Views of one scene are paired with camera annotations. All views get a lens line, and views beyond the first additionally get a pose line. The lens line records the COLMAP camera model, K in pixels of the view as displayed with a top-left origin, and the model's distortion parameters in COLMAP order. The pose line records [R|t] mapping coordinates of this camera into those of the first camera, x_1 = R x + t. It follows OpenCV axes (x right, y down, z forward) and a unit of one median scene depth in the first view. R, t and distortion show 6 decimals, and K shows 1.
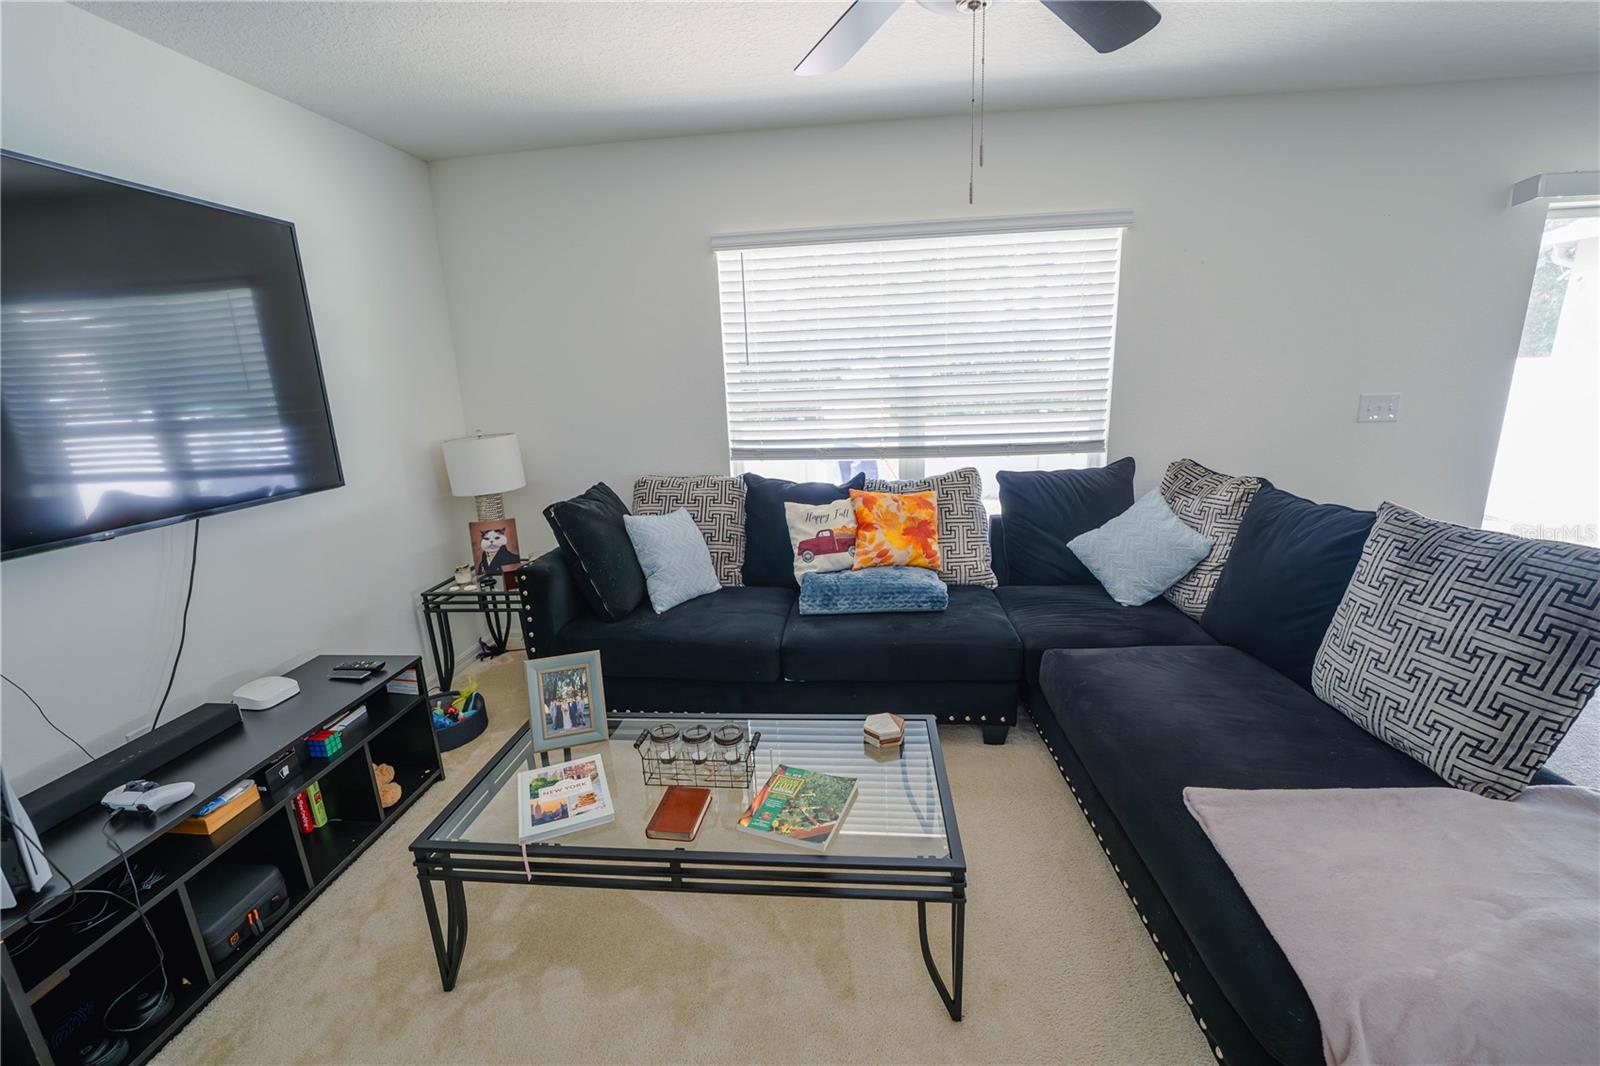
lens RADIAL K [[632.9, 0, 788.8], [0, 632.9, 528.5], [0, 0, 1]] dist [-0.024416, 0.000094]
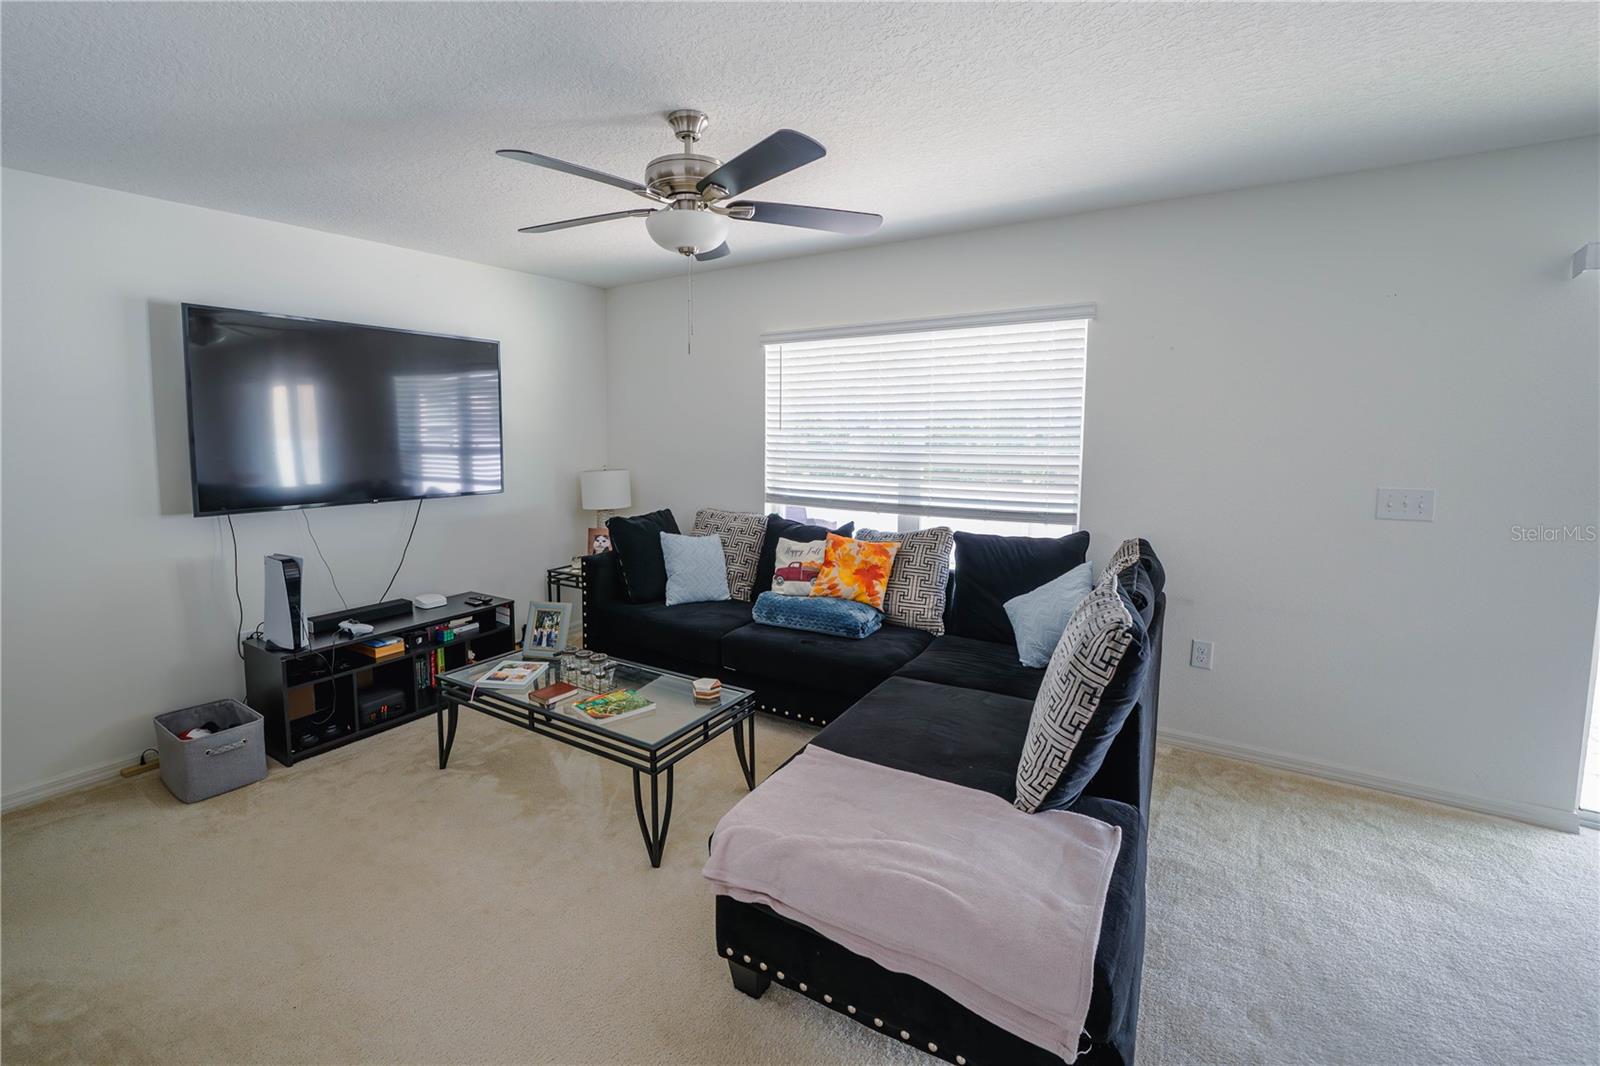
lens RADIAL K [[677.4, 0, 757.3], [0, 677.4, 497.9], [0, 0, 1]] dist [-0.032939, 0.005861]
pose [[0.886671, 0.085724, -0.454385, 0.569644], [-0.144236, 0.984910, -0.095645, 0.016196], [0.439329, 0.150344, 0.885656, -0.228636]]
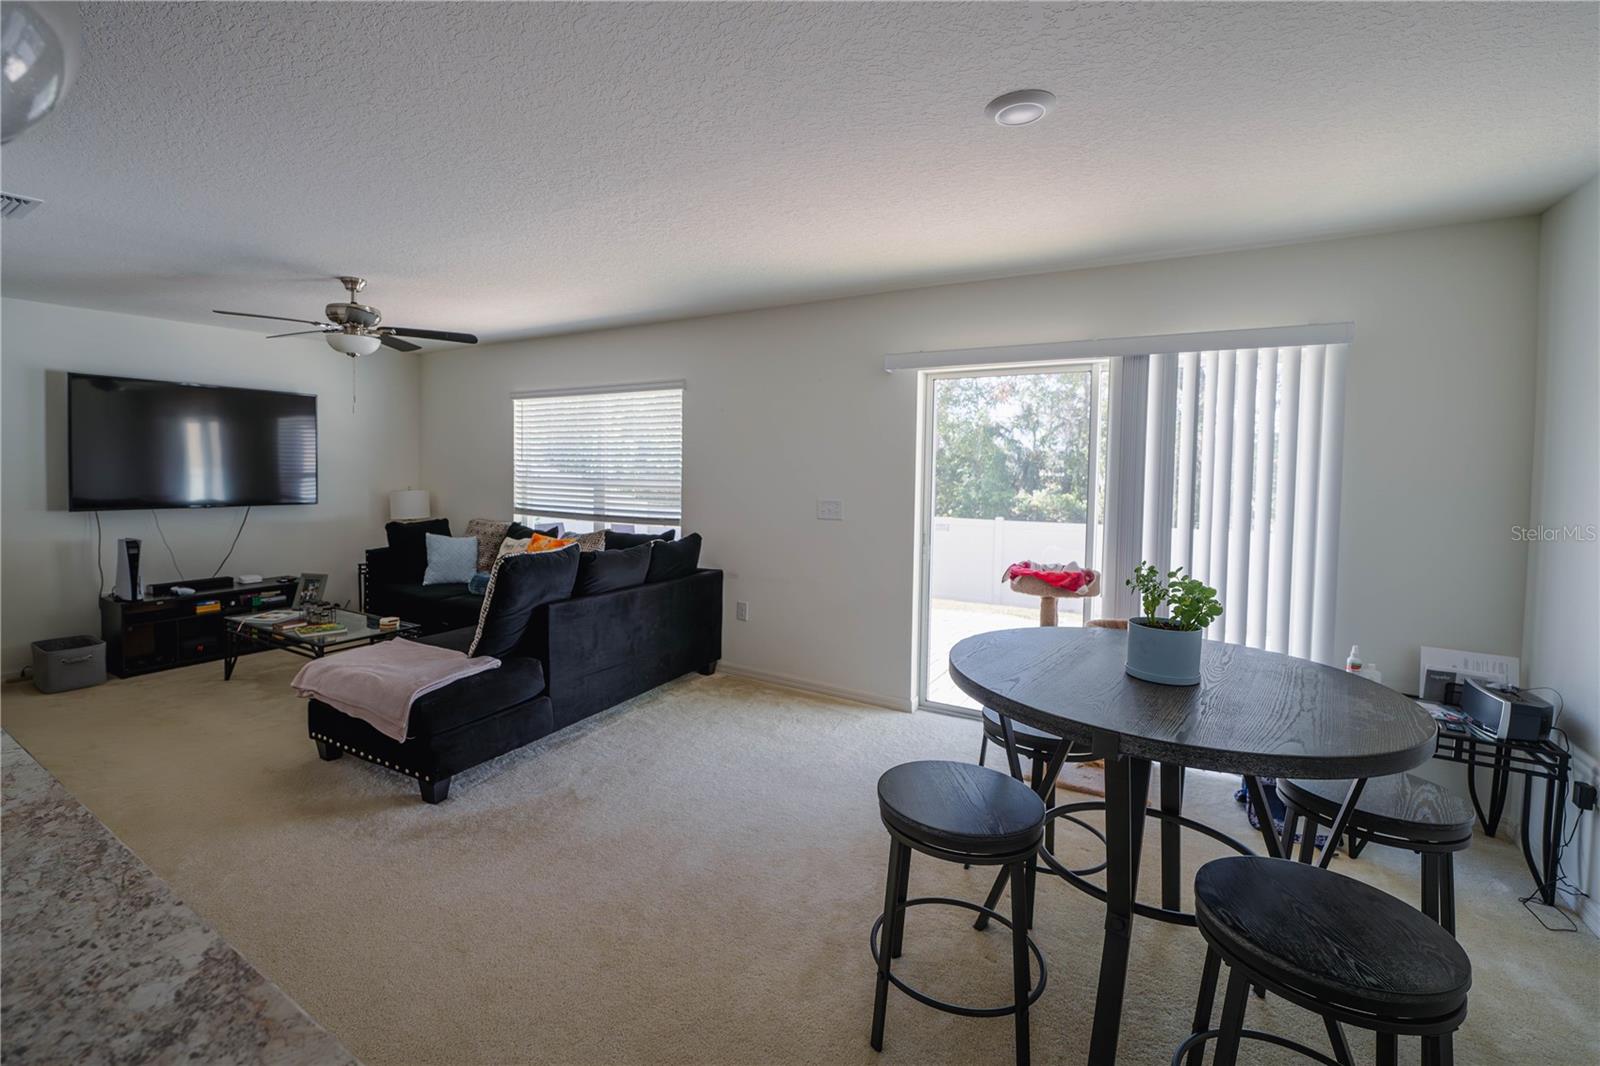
lens RADIAL K [[677.4, 0, 765.2], [0, 677.4, 499.1], [0, 0, 1]] dist [-0.032939, 0.005861]
pose [[0.902661, 0.070608, -0.424521, 1.473100], [-0.148045, 0.977190, -0.152258, 0.035327], [0.404087, 0.200286, 0.892524, -0.424270]]
